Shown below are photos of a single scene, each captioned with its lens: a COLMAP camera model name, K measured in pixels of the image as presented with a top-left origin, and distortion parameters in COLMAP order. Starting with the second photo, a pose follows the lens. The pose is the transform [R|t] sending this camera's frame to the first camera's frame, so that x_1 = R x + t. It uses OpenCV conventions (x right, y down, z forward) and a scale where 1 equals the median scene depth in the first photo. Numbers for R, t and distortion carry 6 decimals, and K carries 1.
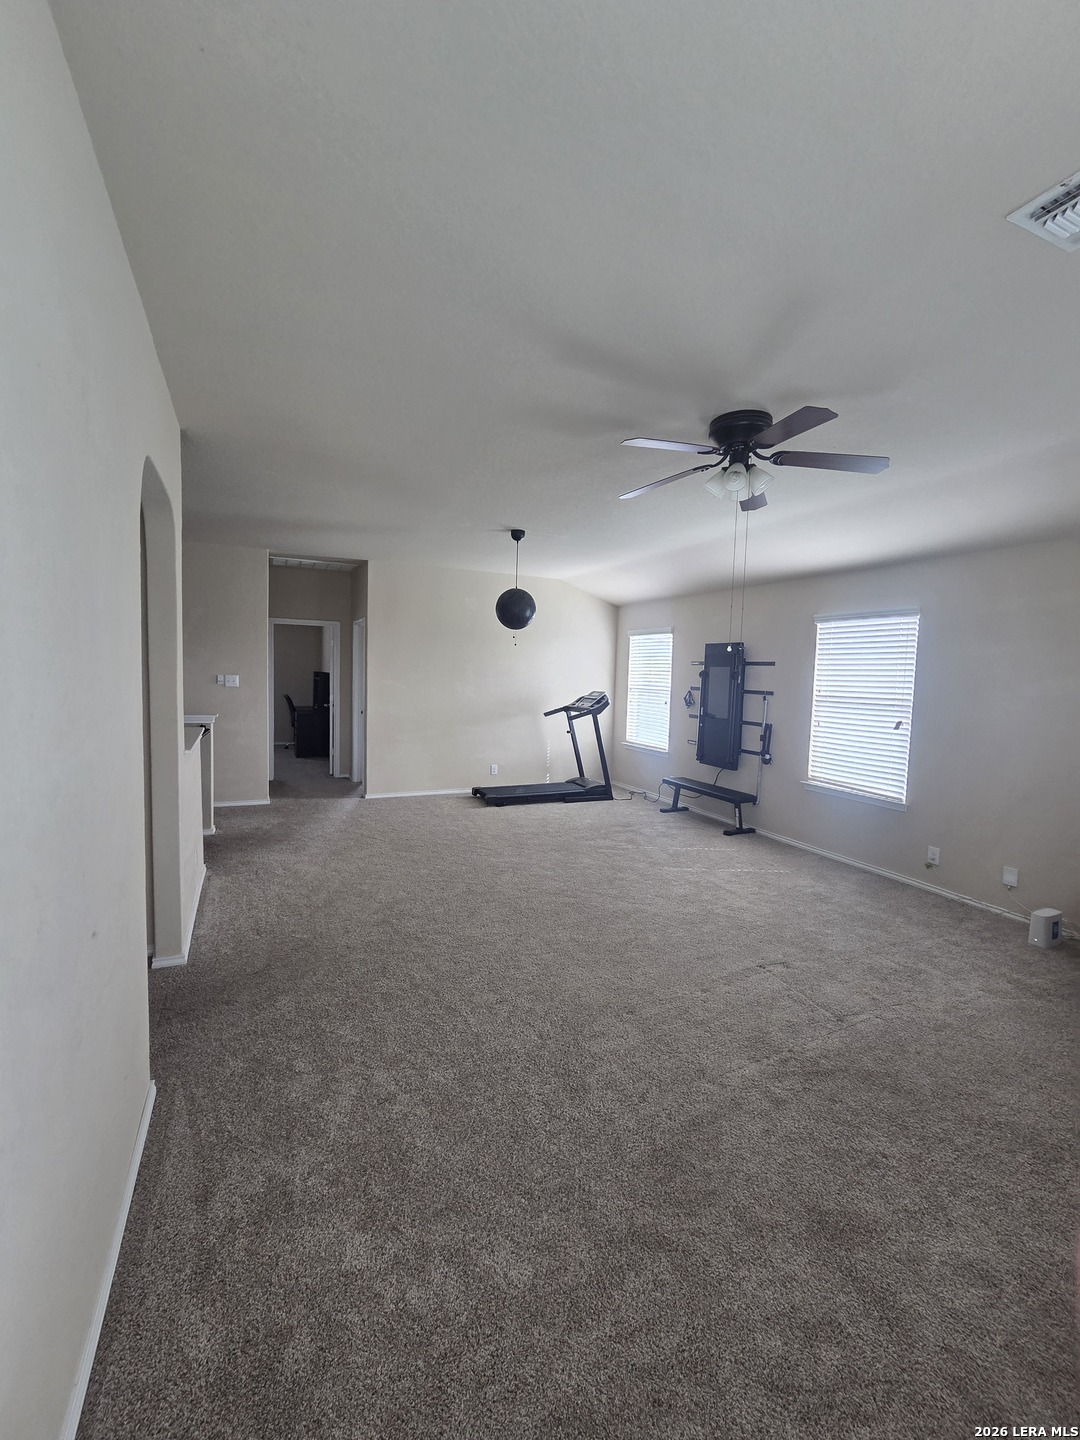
lens RADIAL K [[596.1, 0, 541.8], [0, 596.1, 714.7], [0, 0, 1]] dist [-0.003203, 0.001436]
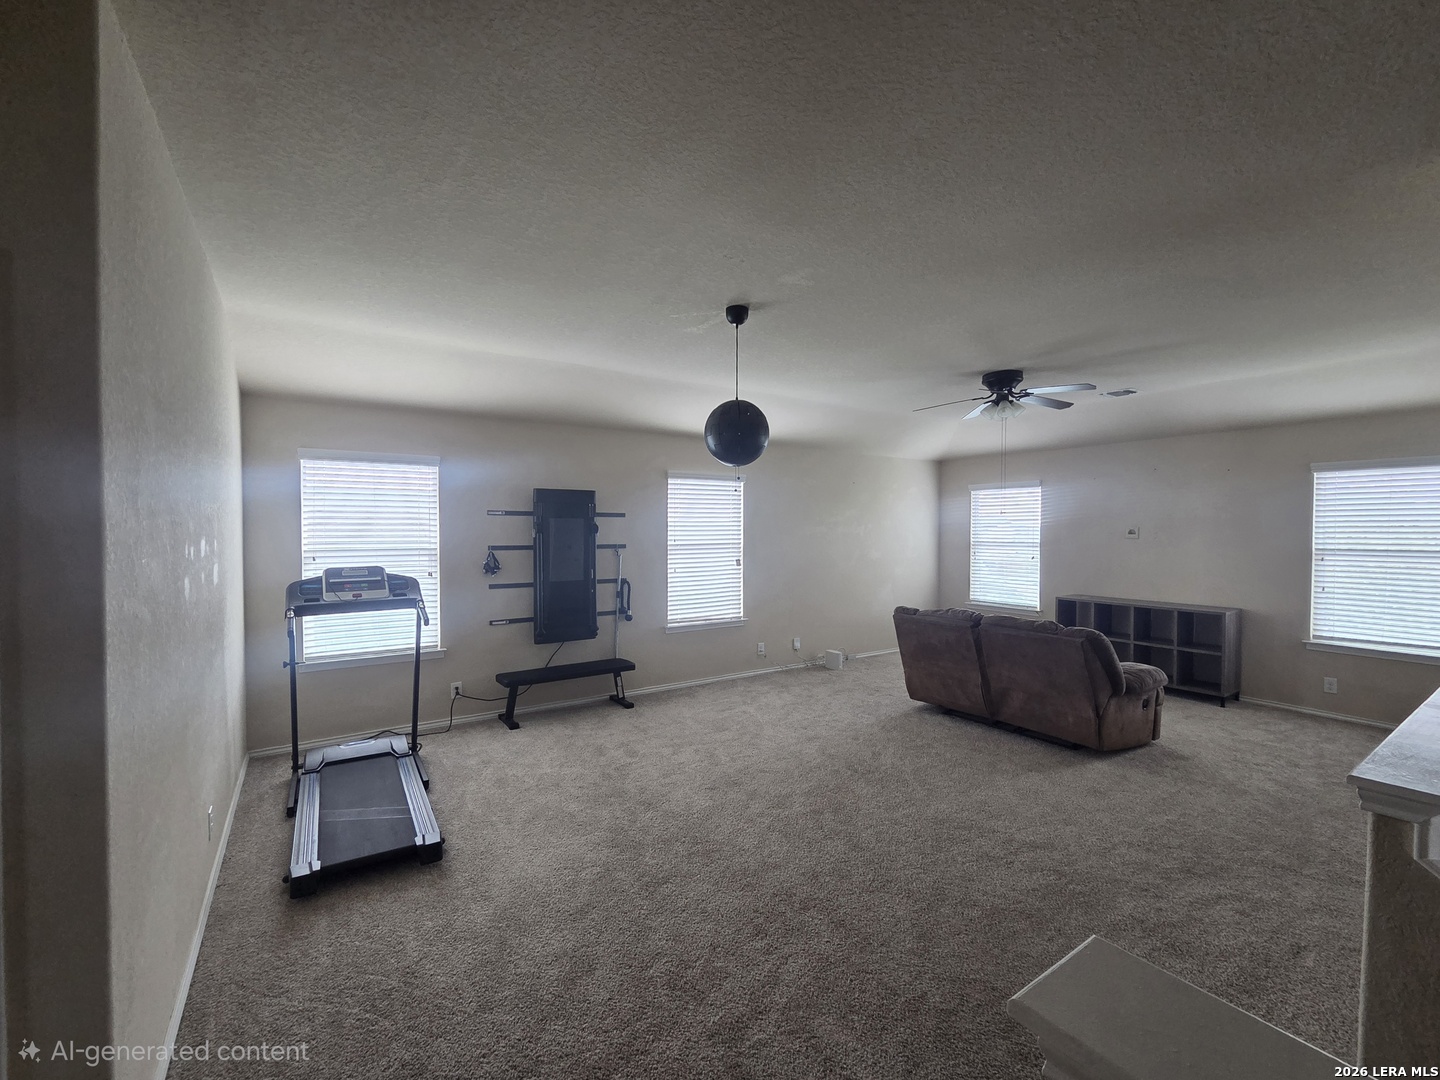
lens RADIAL K [[596.1, 0, 723.6], [0, 596.1, 543.7], [0, 0, 1]] dist [-0.003203, 0.001436]
pose [[-0.130599, -0.050985, 0.990123, -0.573016], [0.069333, 0.995762, 0.060421, -0.085532], [-0.989008, 0.076539, -0.126511, 0.950352]]
